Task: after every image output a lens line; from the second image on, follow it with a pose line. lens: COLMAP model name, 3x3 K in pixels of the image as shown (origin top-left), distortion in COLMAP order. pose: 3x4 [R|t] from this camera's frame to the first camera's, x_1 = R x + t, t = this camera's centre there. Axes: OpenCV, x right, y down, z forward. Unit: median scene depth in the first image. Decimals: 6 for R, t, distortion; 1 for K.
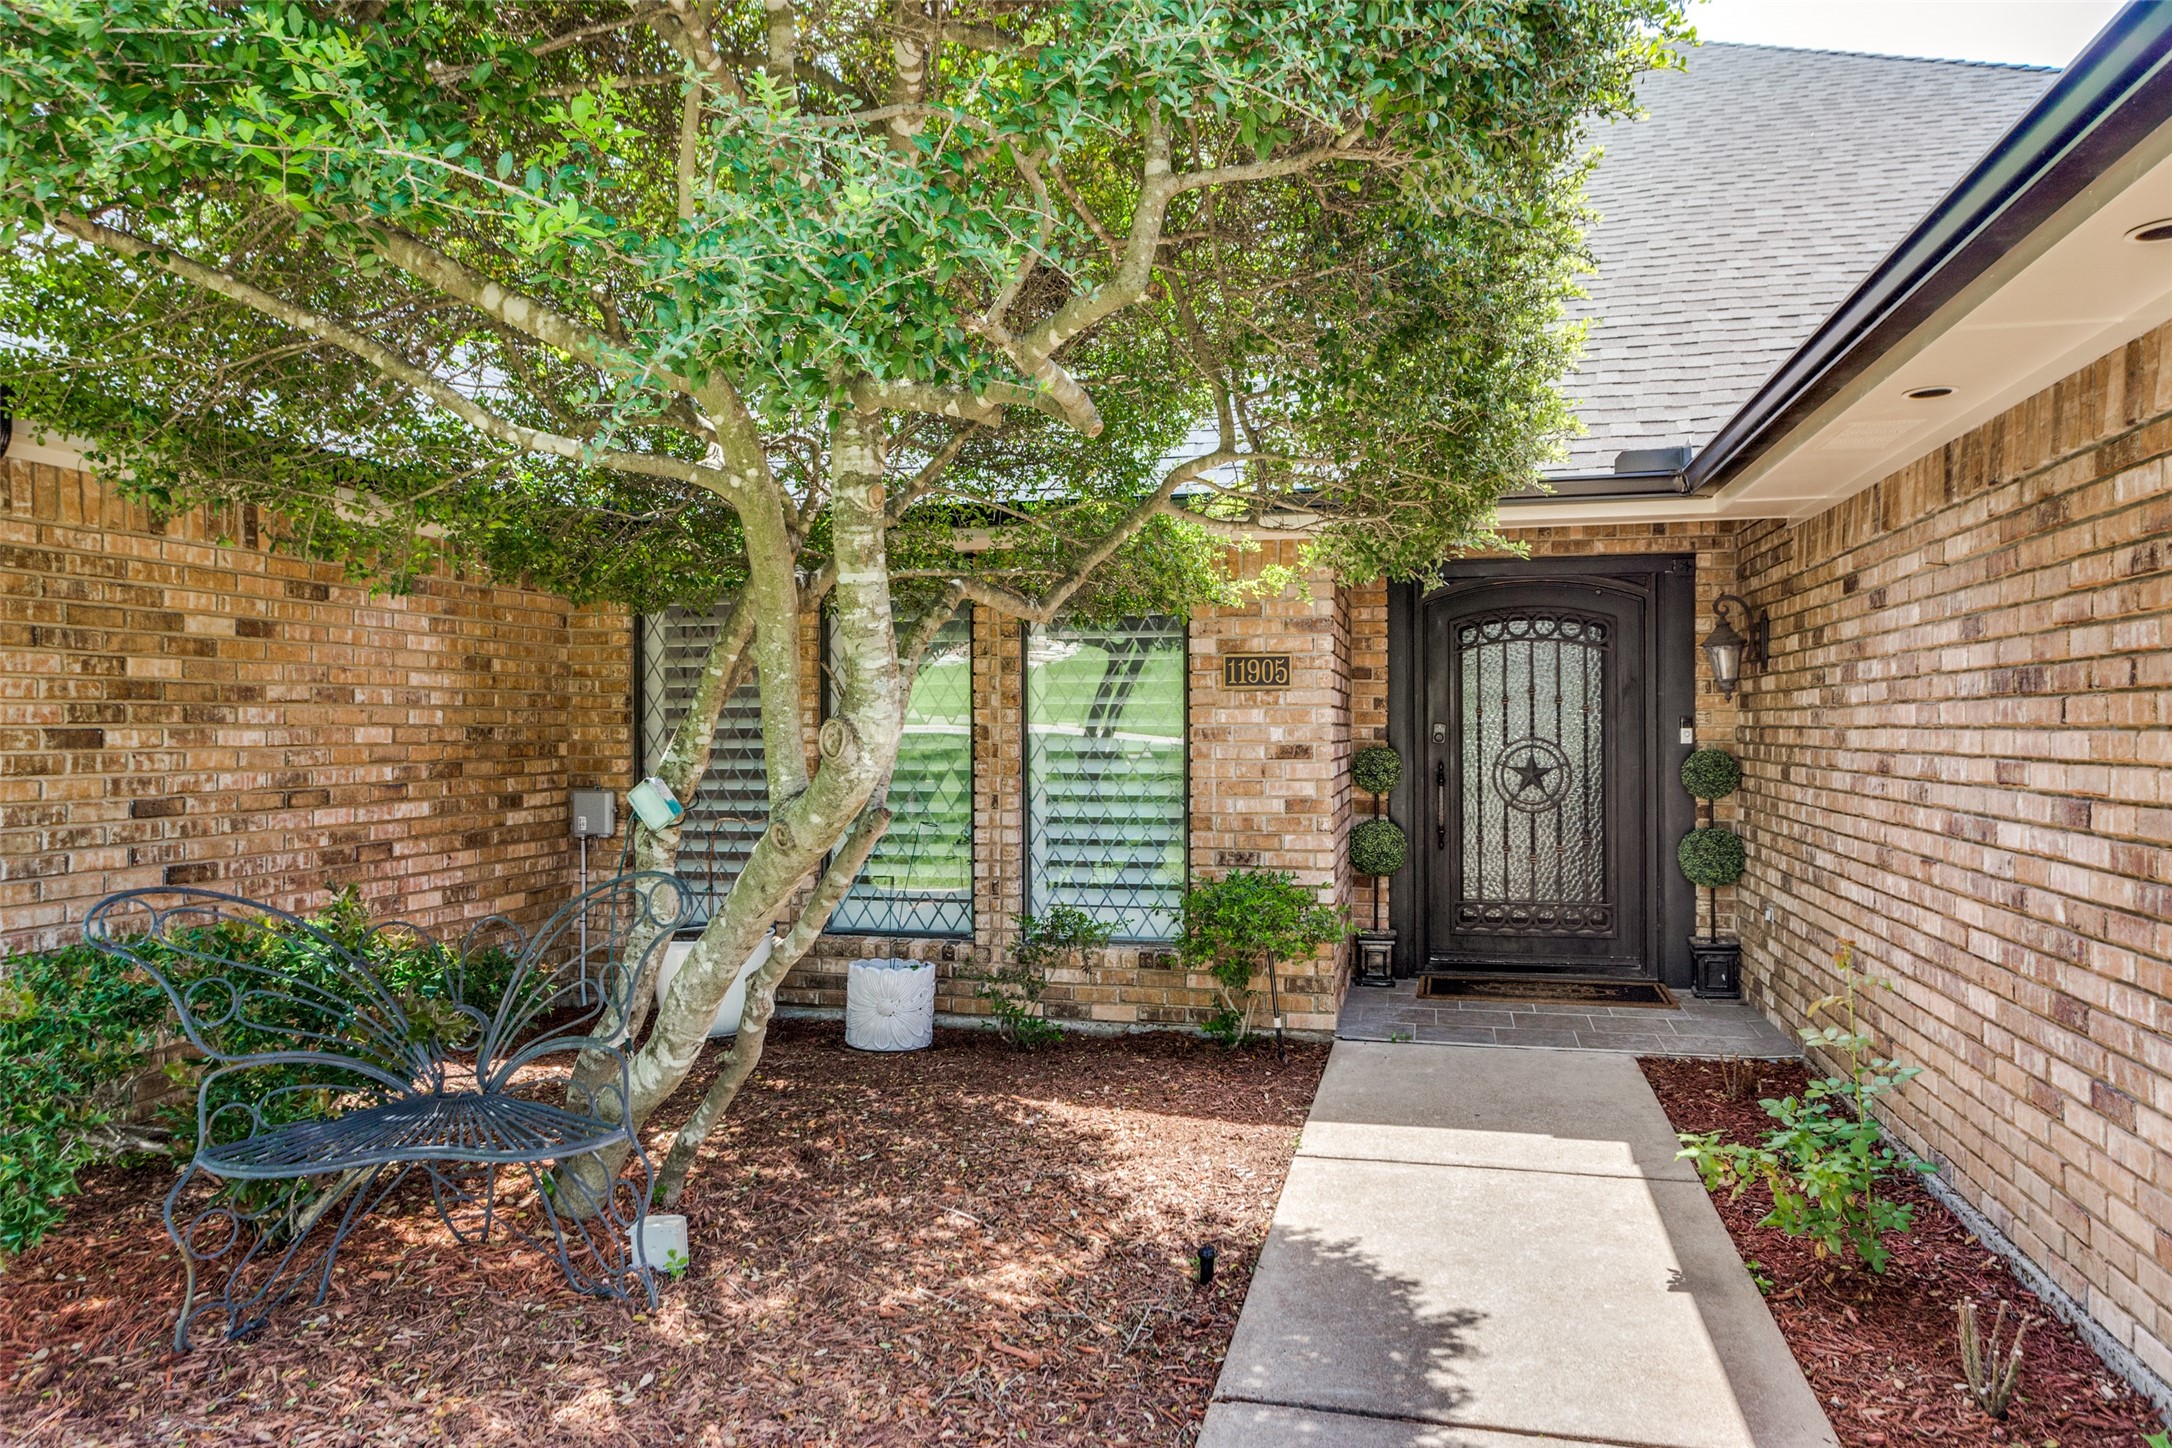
lens RADIAL K [[1464.2, 0, 1086.0], [0, 1464.2, 724.0], [0, 0, 1]] dist [-0.005899, -0.000023]
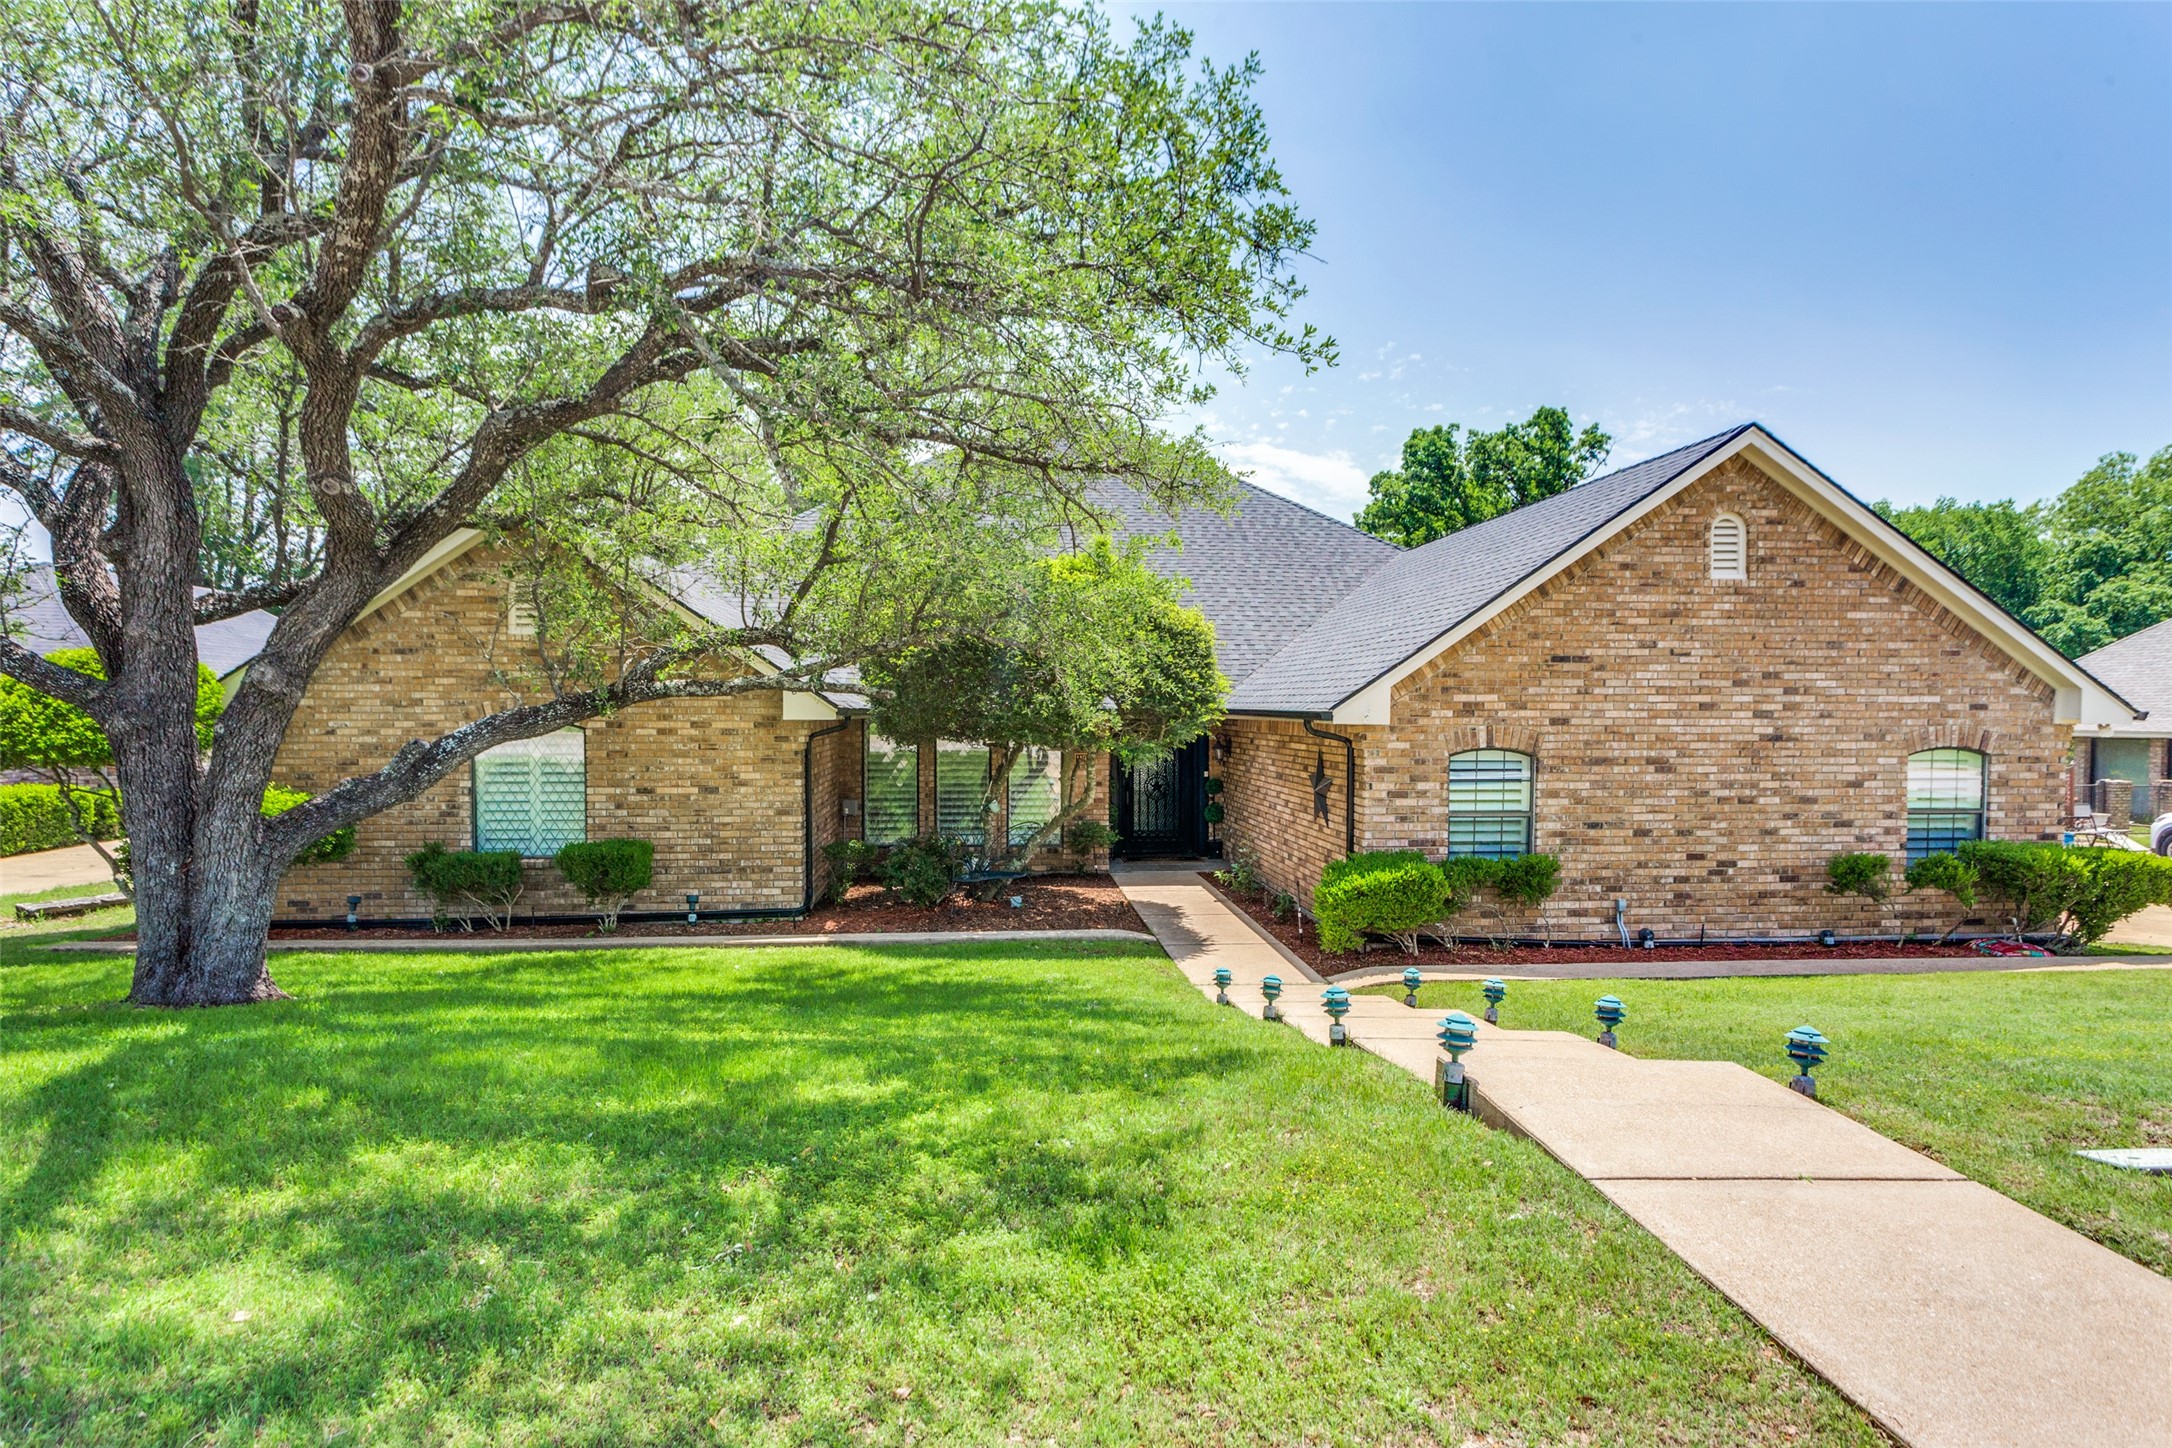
lens RADIAL K [[1166.1, 0, 1082.5], [0, 1166.1, 735.5], [0, 0, 1]] dist [-0.005226, 0.000305]
pose [[0.952182, -0.003075, 0.305516, -0.643246], [-0.003149, 0.999797, 0.019879, -0.133469], [-0.305515, -0.019890, 0.951980, -1.374167]]
